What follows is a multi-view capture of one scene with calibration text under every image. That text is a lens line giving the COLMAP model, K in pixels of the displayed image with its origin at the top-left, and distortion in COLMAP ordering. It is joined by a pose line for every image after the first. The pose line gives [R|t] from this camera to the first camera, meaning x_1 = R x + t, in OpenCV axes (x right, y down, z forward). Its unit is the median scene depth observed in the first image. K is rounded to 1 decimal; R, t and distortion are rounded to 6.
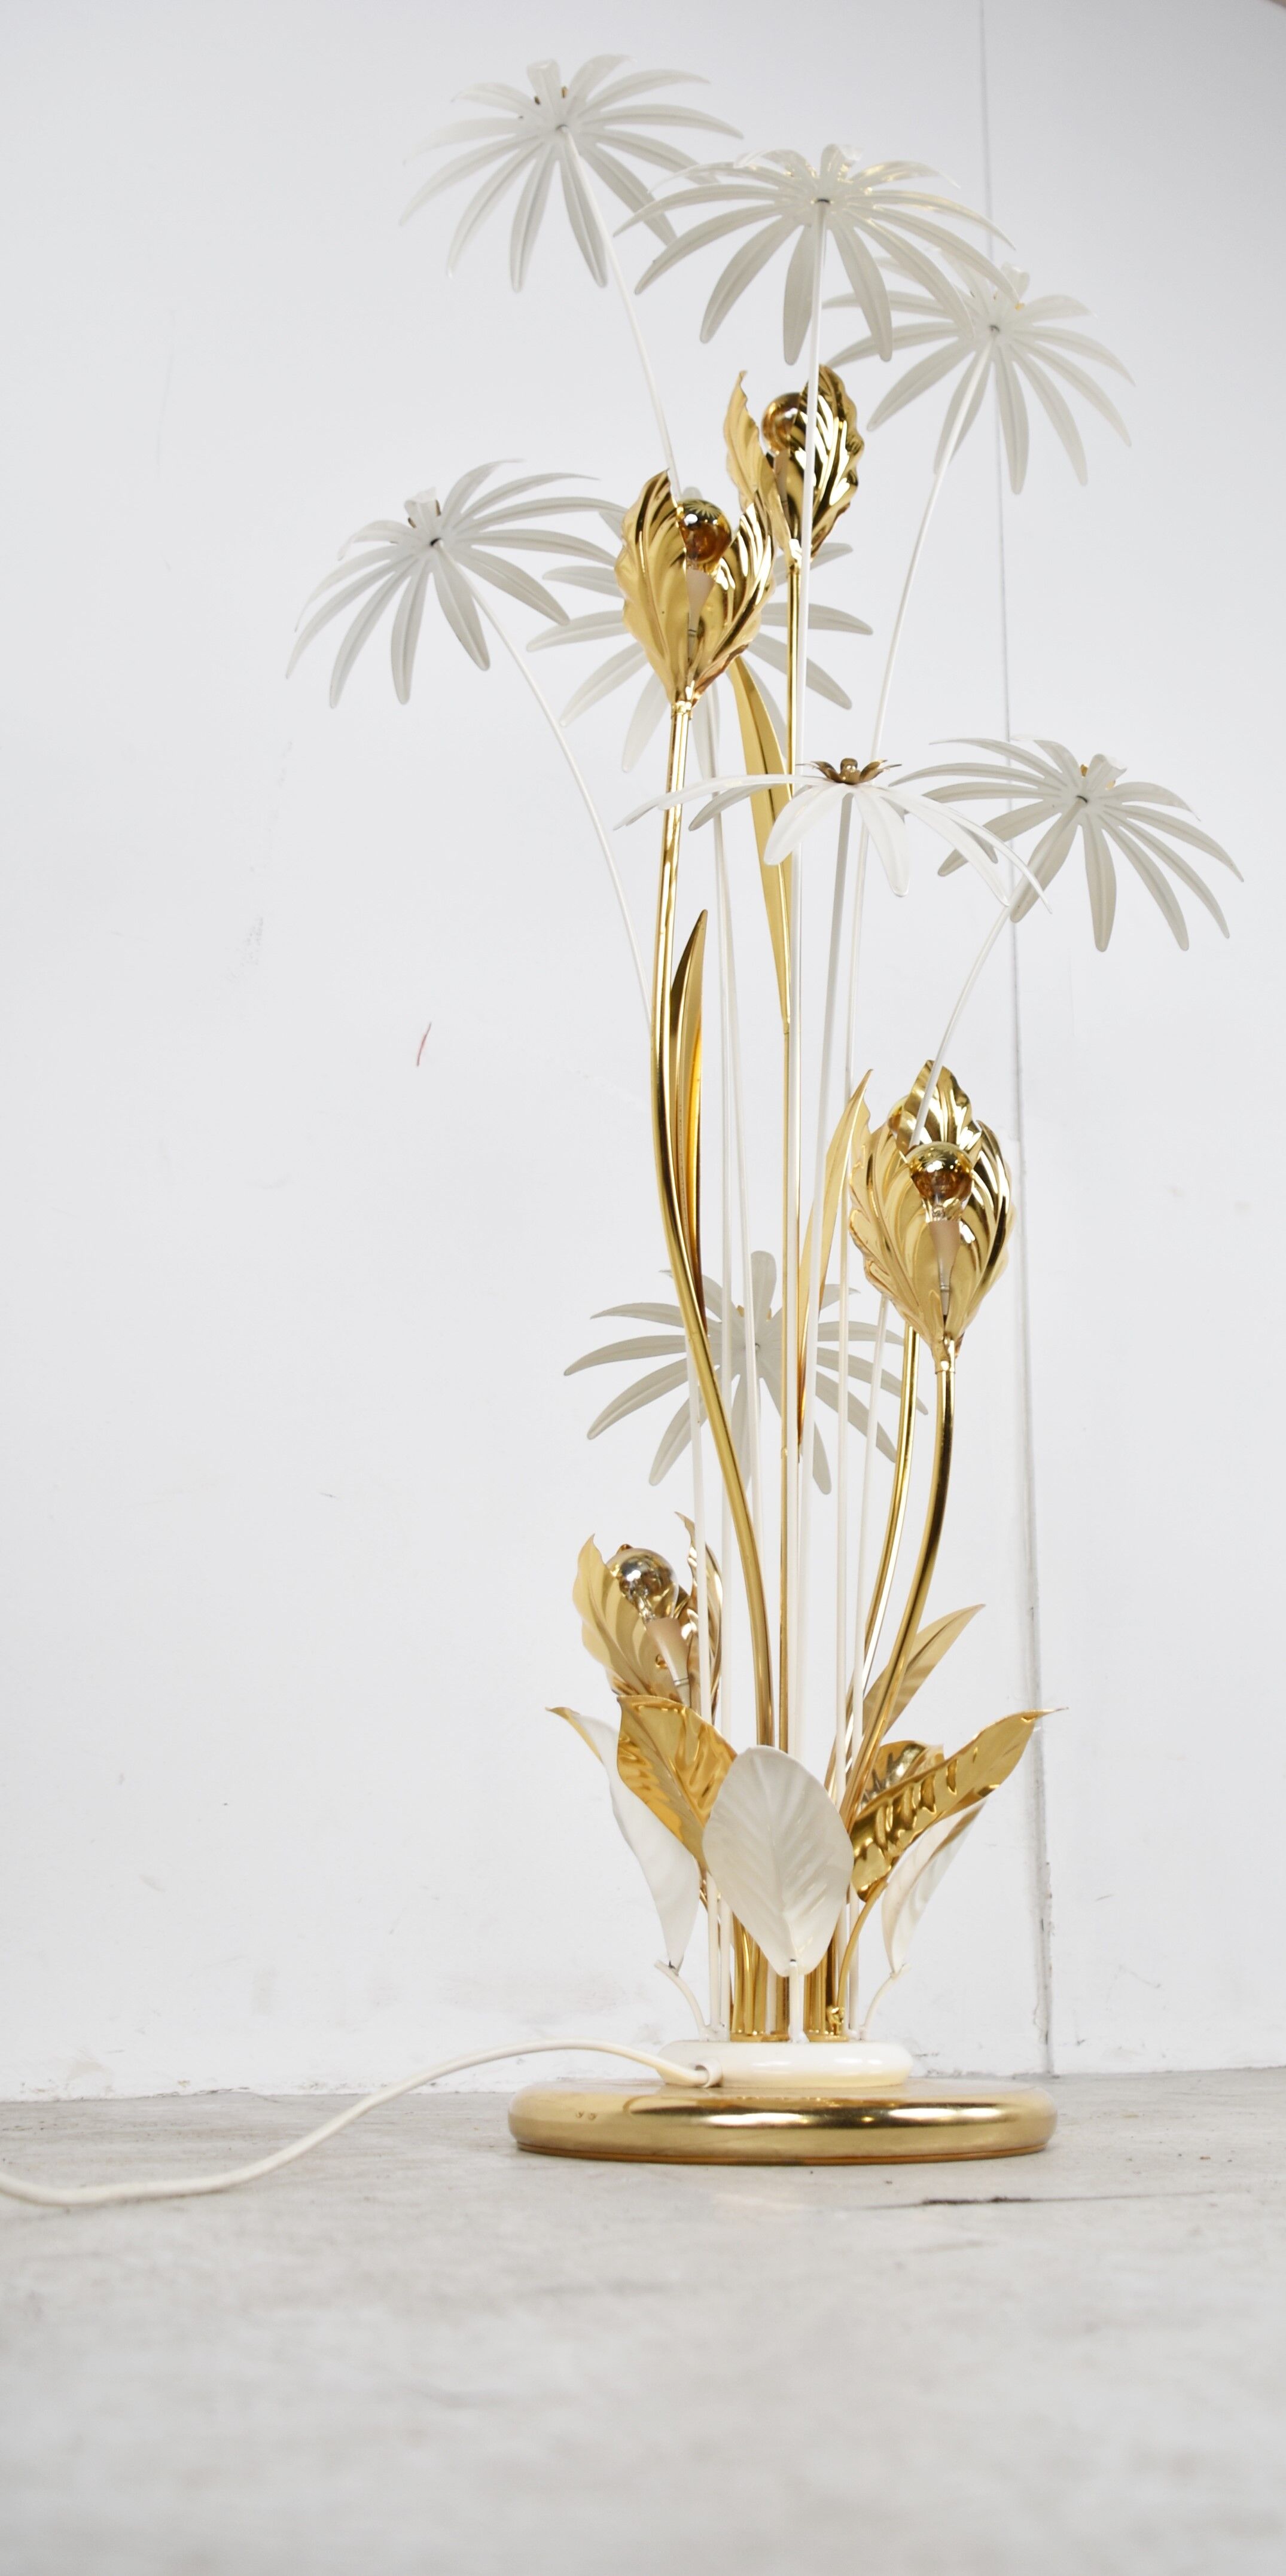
lens RADIAL K [[2352.6, 0, 858.9], [0, 2352.6, 1257.1], [0, 0, 1]] dist [-0.077491, -0.000330]
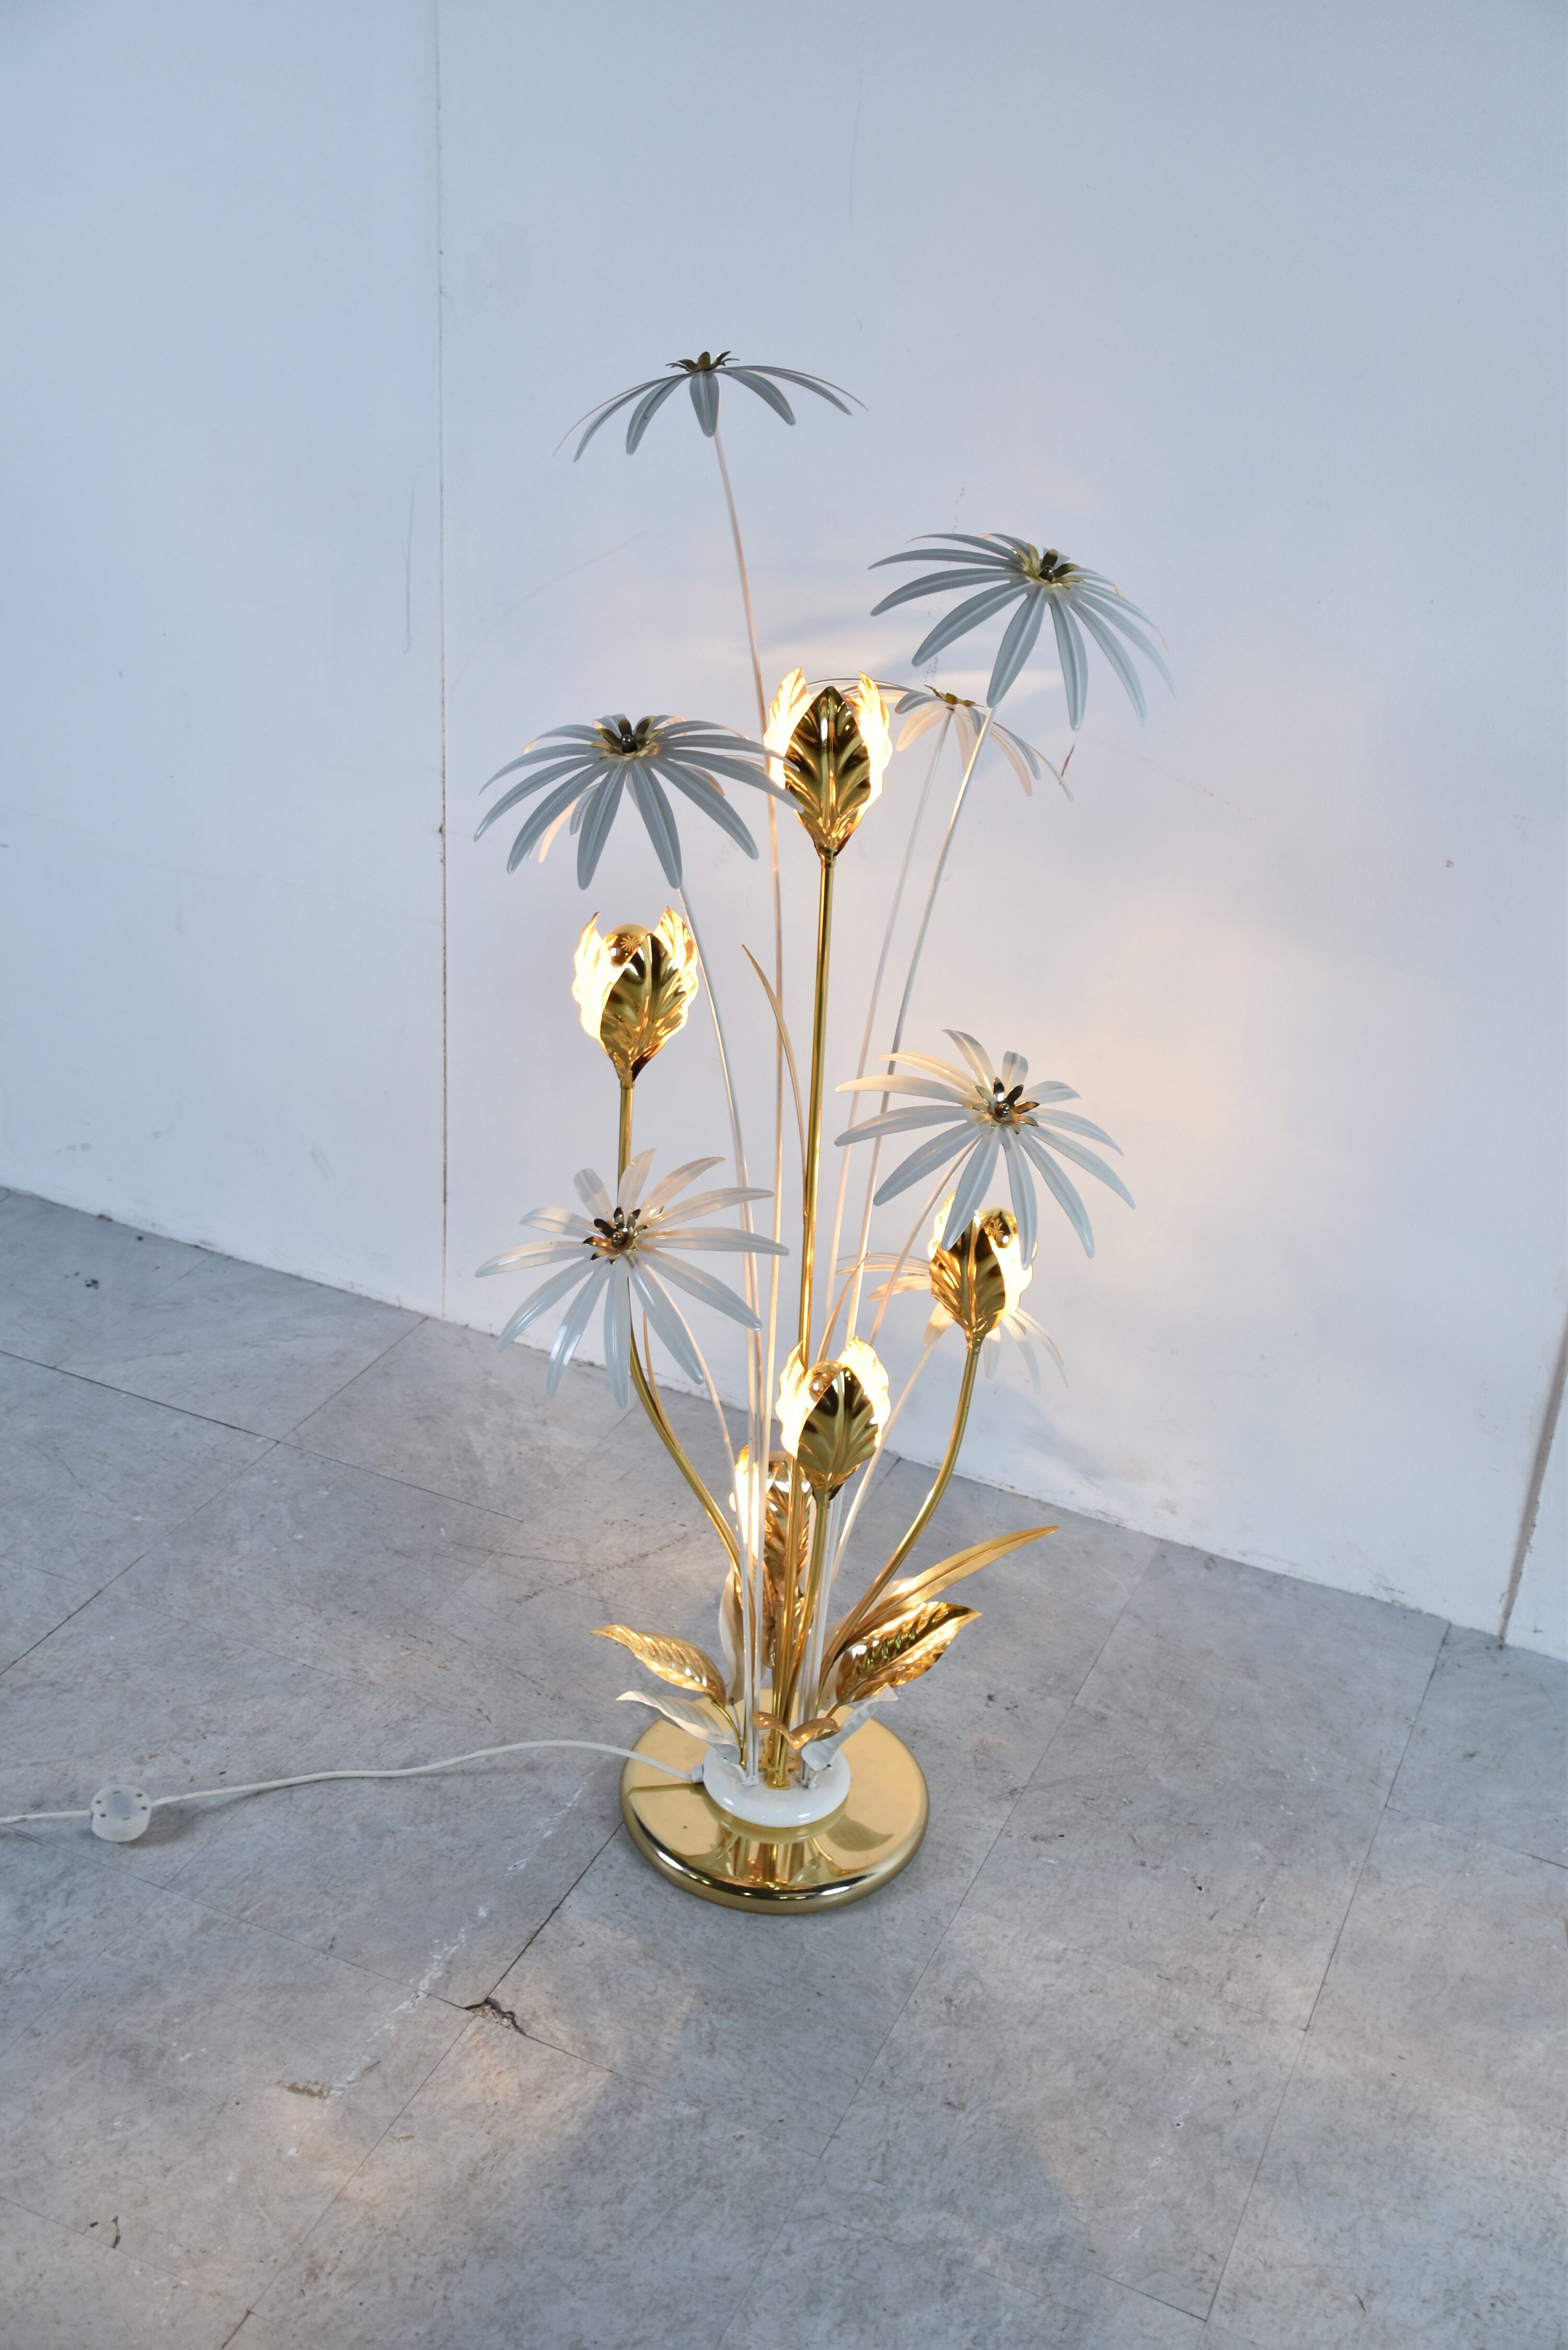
lens RADIAL K [[2488.3, 0, 813.8], [0, 2488.3, 1161.8], [0, 0, 1]] dist [0.015419, 0.000000]
pose [[0.592282, 0.401956, -0.698308, 0.978637], [0.171675, 0.783820, 0.596786, -0.994696], [0.787229, -0.473347, 0.395237, 0.446302]]
